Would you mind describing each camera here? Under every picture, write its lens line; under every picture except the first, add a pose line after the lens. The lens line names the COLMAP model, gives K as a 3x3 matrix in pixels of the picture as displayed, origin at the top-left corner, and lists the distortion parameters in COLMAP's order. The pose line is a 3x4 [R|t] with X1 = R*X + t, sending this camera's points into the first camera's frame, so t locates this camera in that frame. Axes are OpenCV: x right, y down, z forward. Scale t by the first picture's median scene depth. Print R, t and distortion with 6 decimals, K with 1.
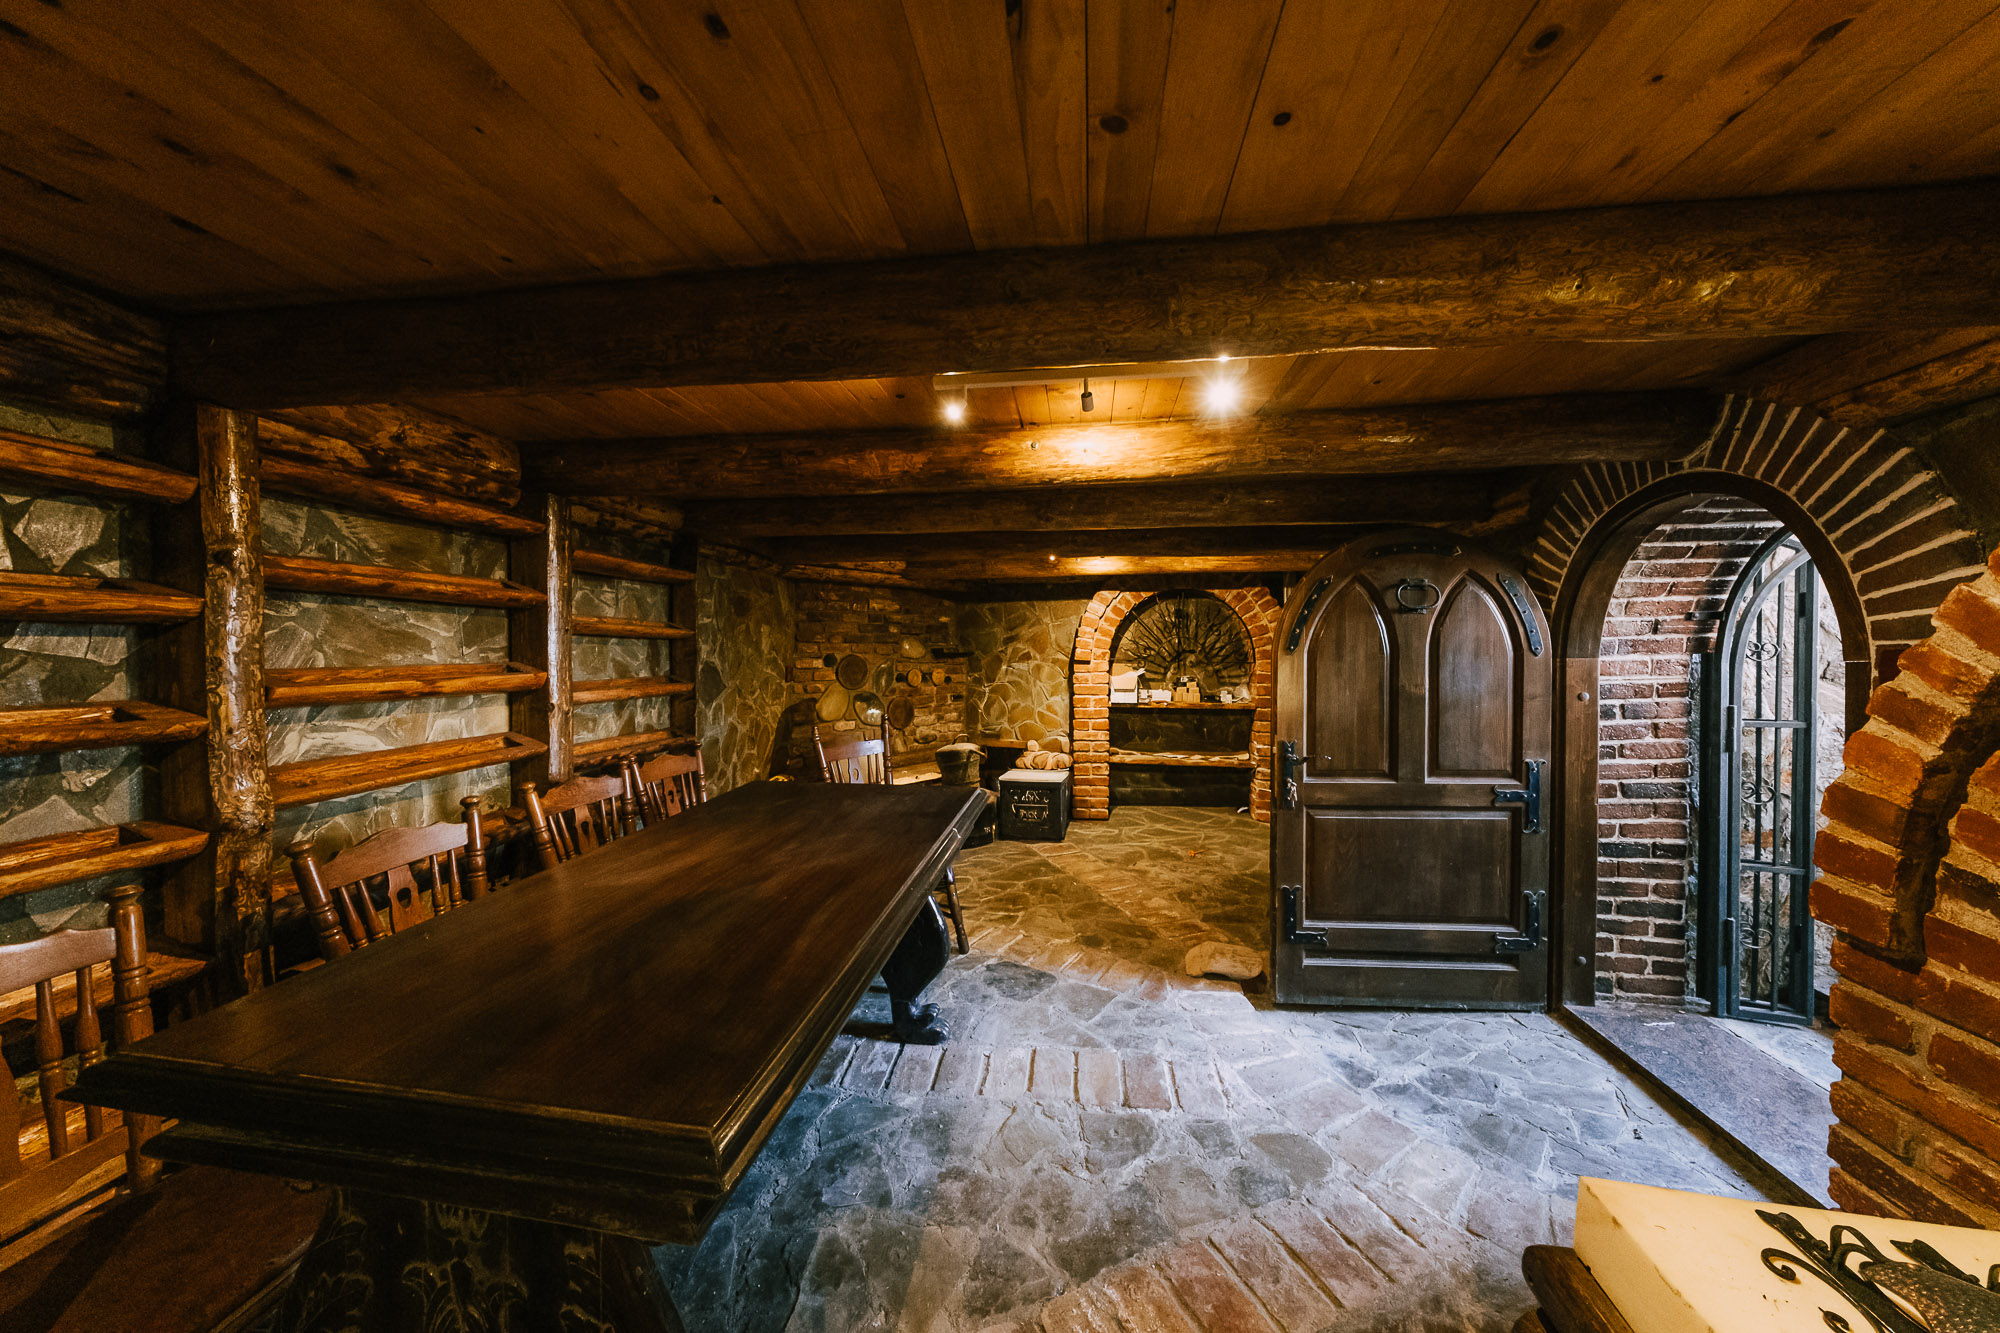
lens RADIAL K [[680.3, 0, 1002.1], [0, 680.3, 663.3], [0, 0, 1]] dist [0.000246, 0.000133]
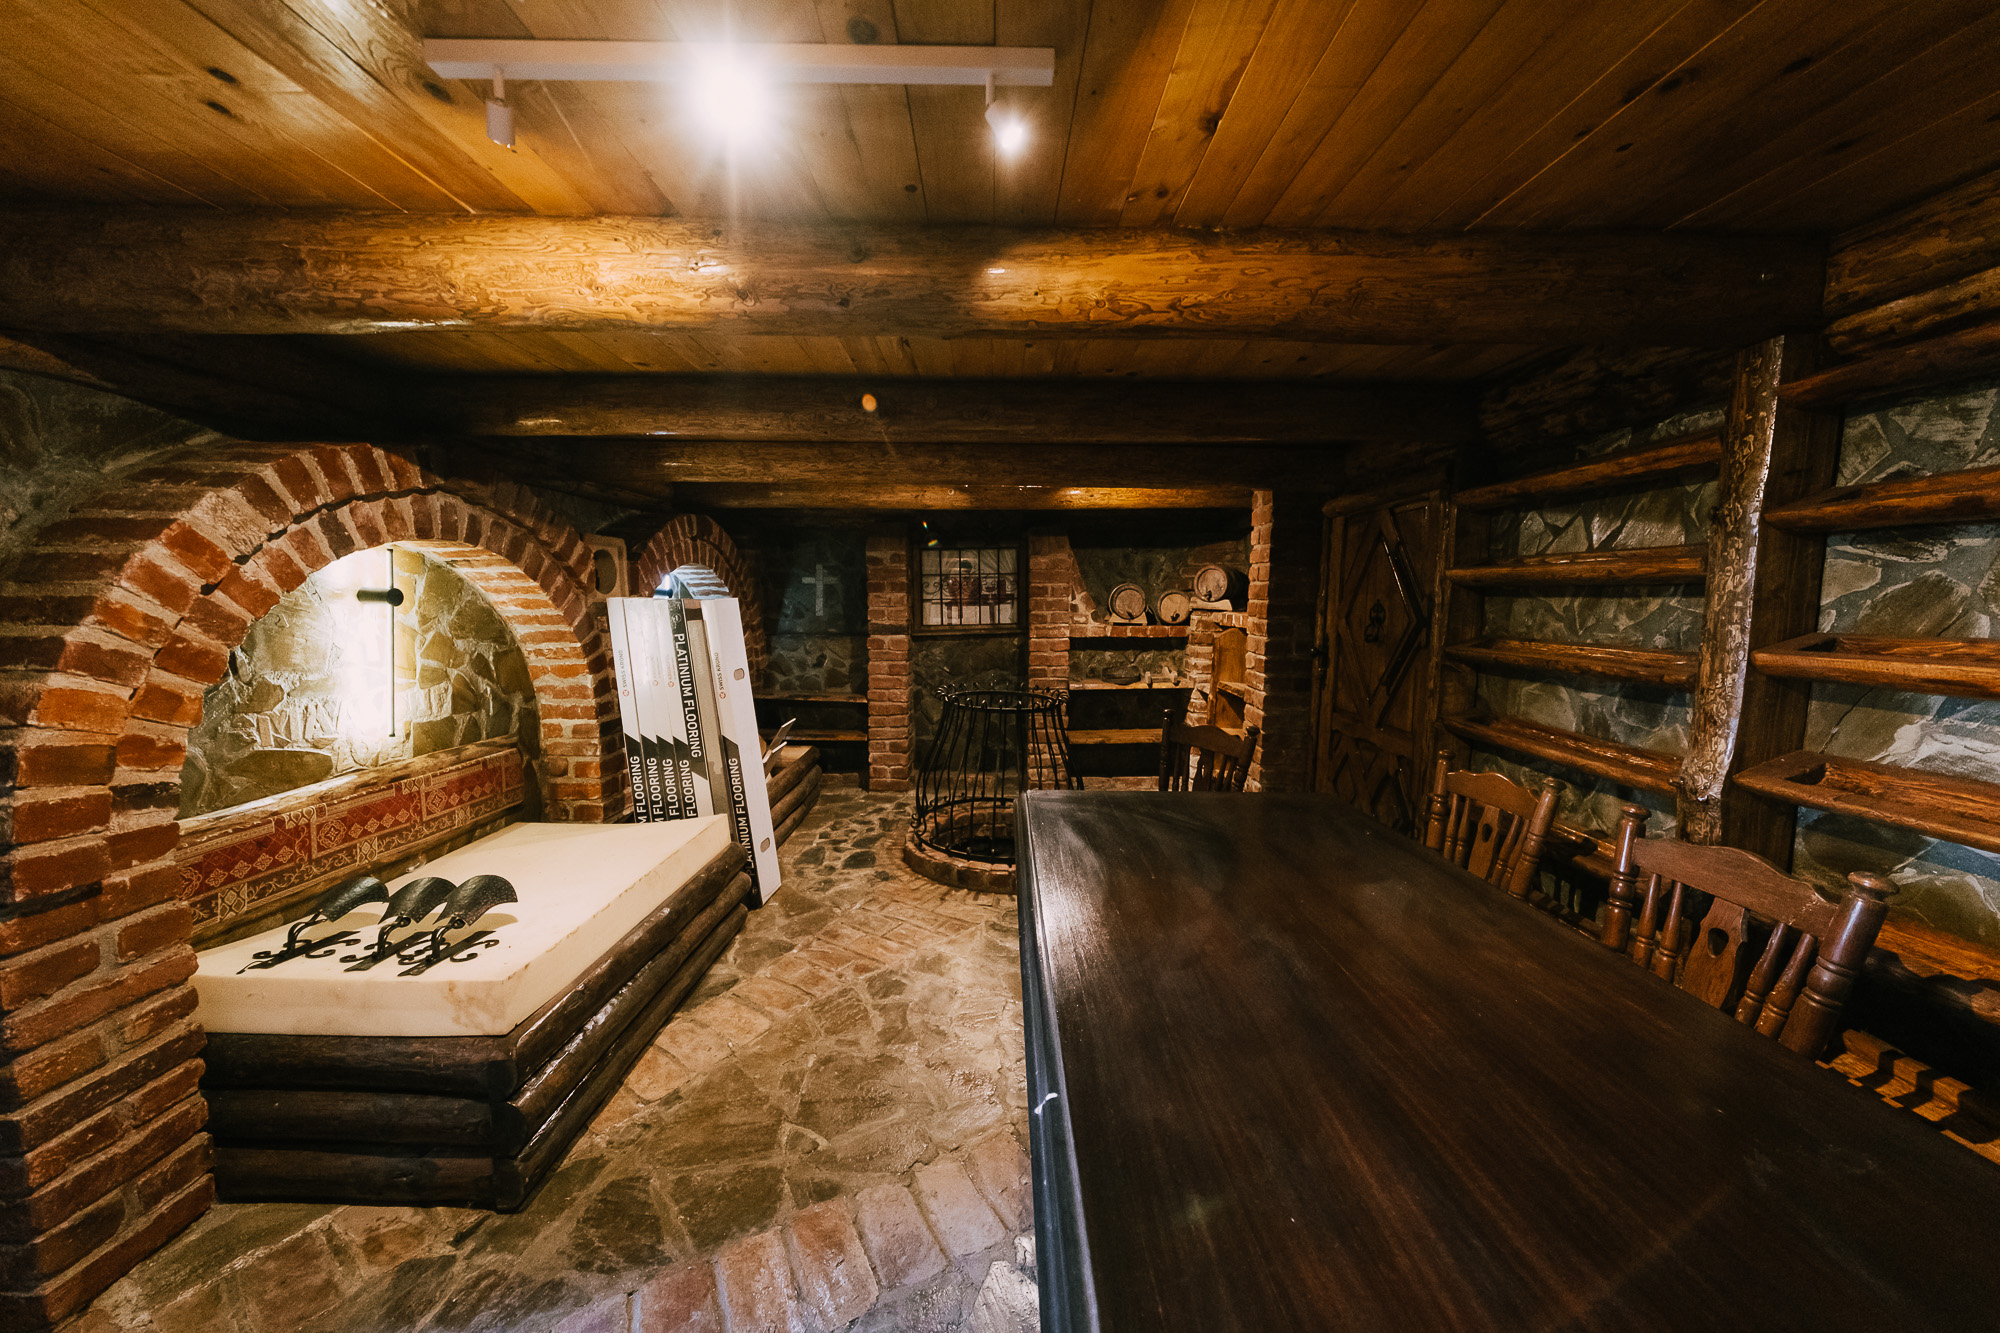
lens RADIAL K [[680.3, 0, 997.2], [0, 680.3, 661.1], [0, 0, 1]] dist [0.000246, 0.000133]
pose [[-0.991813, 0.010903, -0.127233, 0.000047], [-0.003535, 0.993622, 0.112704, -0.042903], [0.127650, 0.112231, -0.985449, 1.566331]]
